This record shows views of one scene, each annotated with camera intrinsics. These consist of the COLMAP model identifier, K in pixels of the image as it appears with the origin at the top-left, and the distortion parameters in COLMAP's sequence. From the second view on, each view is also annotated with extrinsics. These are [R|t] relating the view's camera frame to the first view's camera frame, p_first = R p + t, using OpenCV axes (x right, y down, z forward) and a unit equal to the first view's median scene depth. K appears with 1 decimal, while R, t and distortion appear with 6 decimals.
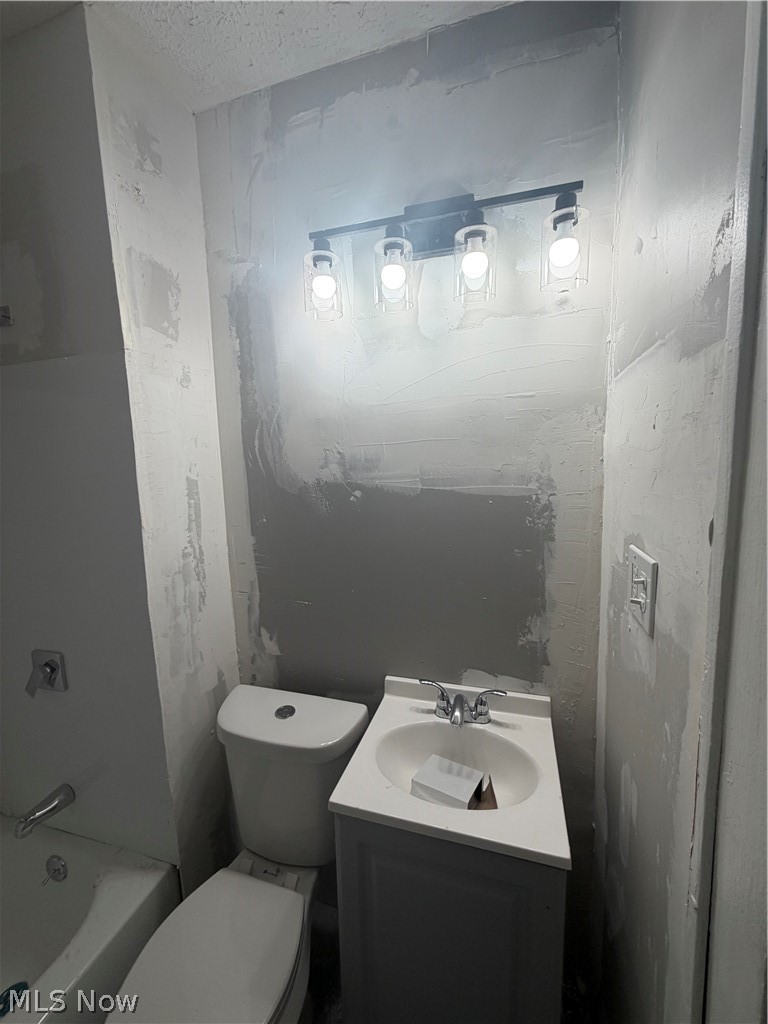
lens RADIAL K [[409.2, 0, 384.9], [0, 409.2, 508.7], [0, 0, 1]] dist [-0.000489, 0.000031]
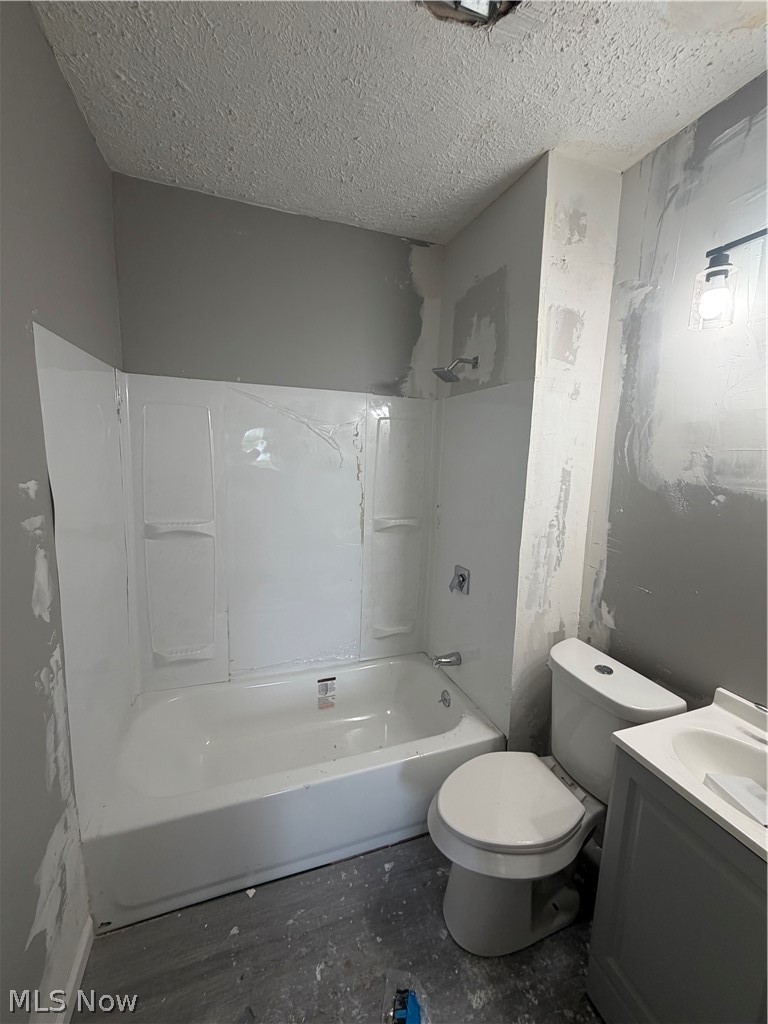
lens RADIAL K [[409.2, 0, 384.9], [0, 409.2, 508.7], [0, 0, 1]] dist [-0.000489, 0.000031]
pose [[0.602835, 0.159154, -0.781831, 0.220141], [-0.141871, 0.985670, 0.091258, 0.013644], [0.785151, 0.055906, 0.616776, -0.255122]]
